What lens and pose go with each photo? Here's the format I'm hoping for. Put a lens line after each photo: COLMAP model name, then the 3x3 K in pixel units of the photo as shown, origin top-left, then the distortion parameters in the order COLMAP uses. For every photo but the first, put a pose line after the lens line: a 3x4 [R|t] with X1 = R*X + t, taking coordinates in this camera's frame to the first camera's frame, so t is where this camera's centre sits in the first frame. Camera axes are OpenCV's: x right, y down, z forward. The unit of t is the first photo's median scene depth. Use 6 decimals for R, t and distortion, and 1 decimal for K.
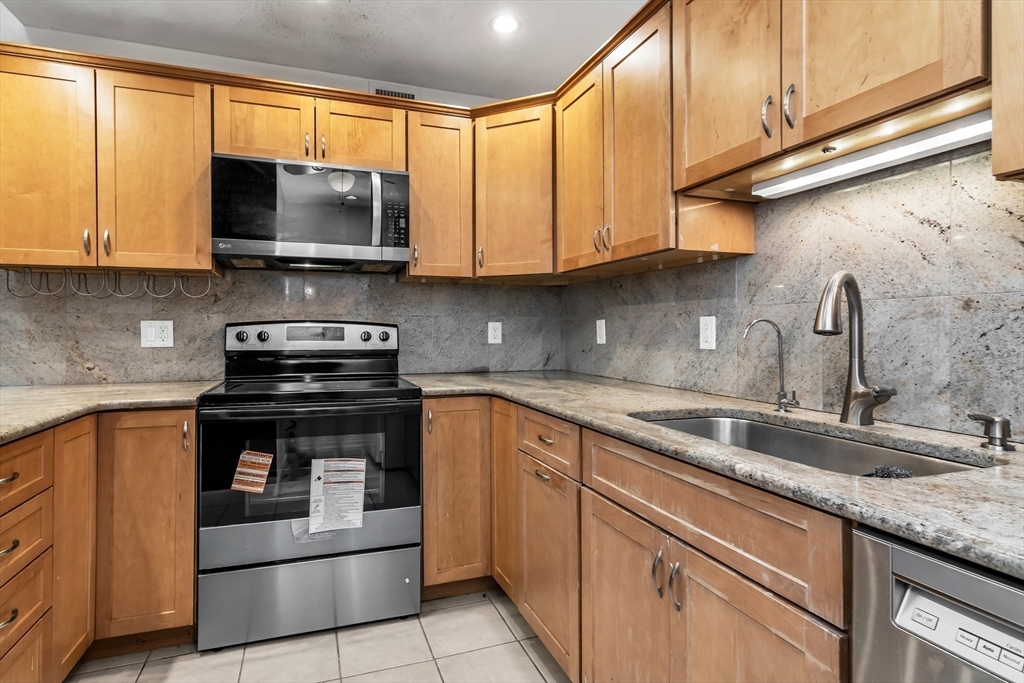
lens RADIAL K [[534.6, 0, 510.1], [0, 534.6, 331.9], [0, 0, 1]] dist [0.000735, 0.000024]
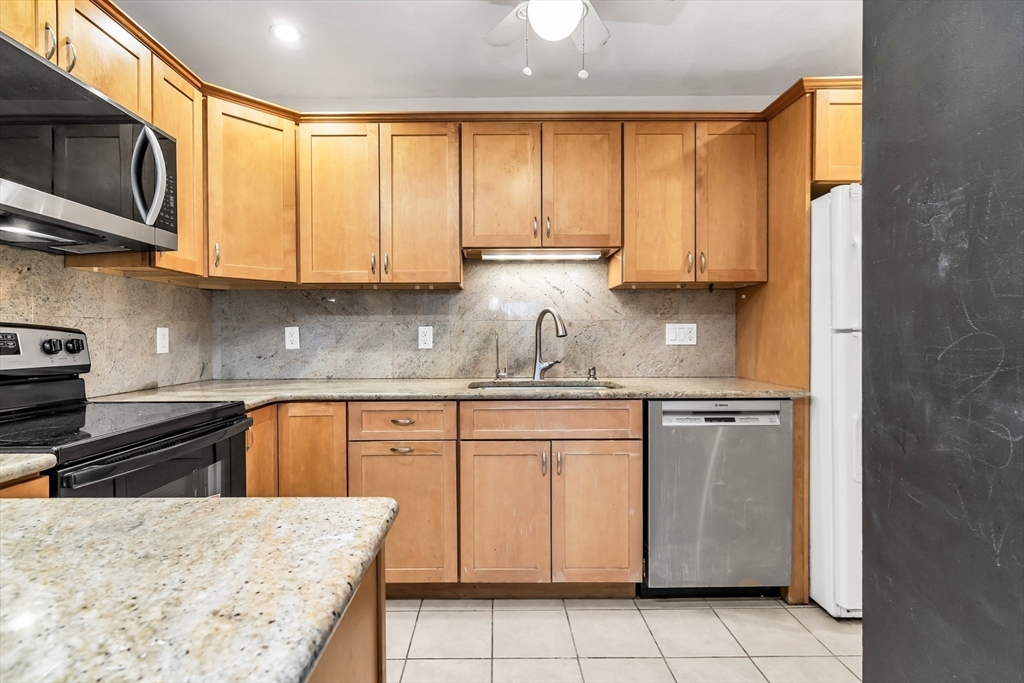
lens RADIAL K [[515.7, 0, 512.0], [0, 515.7, 341.5], [0, 0, 1]] dist [-0.000011, 0.000045]
pose [[0.296028, -0.012448, 0.955098, -0.850309], [0.009172, 0.999906, 0.010189, 0.000359], [-0.955135, 0.005744, 0.296114, 0.320670]]
